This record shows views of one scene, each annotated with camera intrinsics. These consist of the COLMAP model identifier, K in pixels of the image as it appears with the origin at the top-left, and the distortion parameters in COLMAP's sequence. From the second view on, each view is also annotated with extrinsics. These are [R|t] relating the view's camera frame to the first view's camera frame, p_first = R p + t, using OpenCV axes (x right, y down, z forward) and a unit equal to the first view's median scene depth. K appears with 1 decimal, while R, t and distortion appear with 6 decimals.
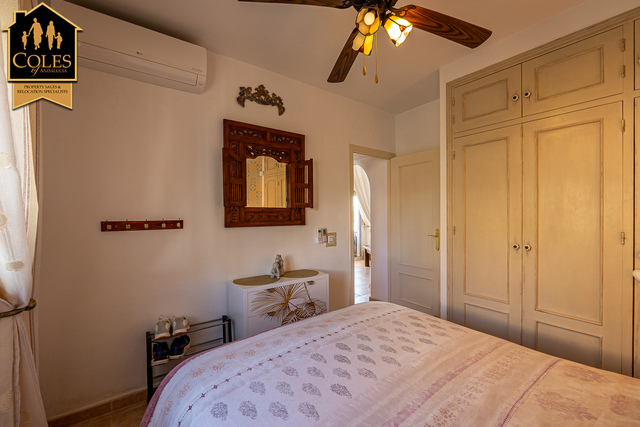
lens RADIAL K [[275.9, 0, 315.2], [0, 275.9, 216.5], [0, 0, 1]] dist [-0.003824, -0.000255]
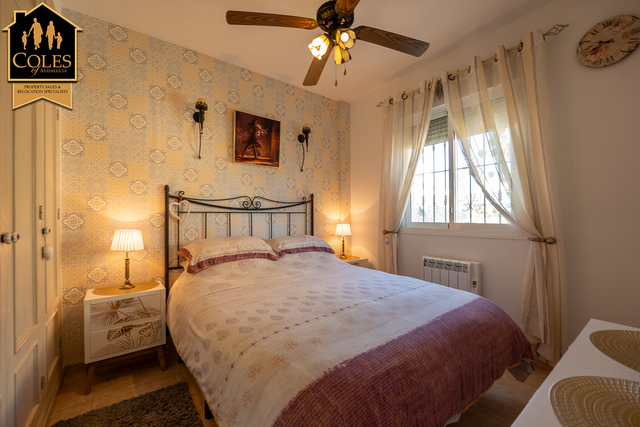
lens RADIAL K [[282.9, 0, 320.0], [0, 282.9, 213.5], [0, 0, 1]] dist [-0.002225, -0.000131]
pose [[-0.997211, 0.013018, -0.073492, 0.376924], [0.012524, 0.999896, 0.007185, 0.088647], [0.073578, 0.006244, -0.997270, 2.130423]]
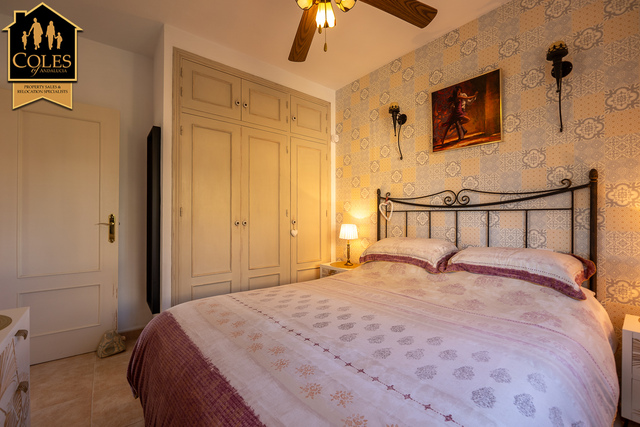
lens RADIAL K [[275.9, 0, 315.2], [0, 275.9, 216.5], [0, 0, 1]] dist [-0.003824, -0.000255]
pose [[-0.064374, 0.009131, 0.997884, -0.724434], [0.009089, 0.999922, -0.008563, 0.127875], [-0.997884, 0.008518, -0.064452, 1.004255]]
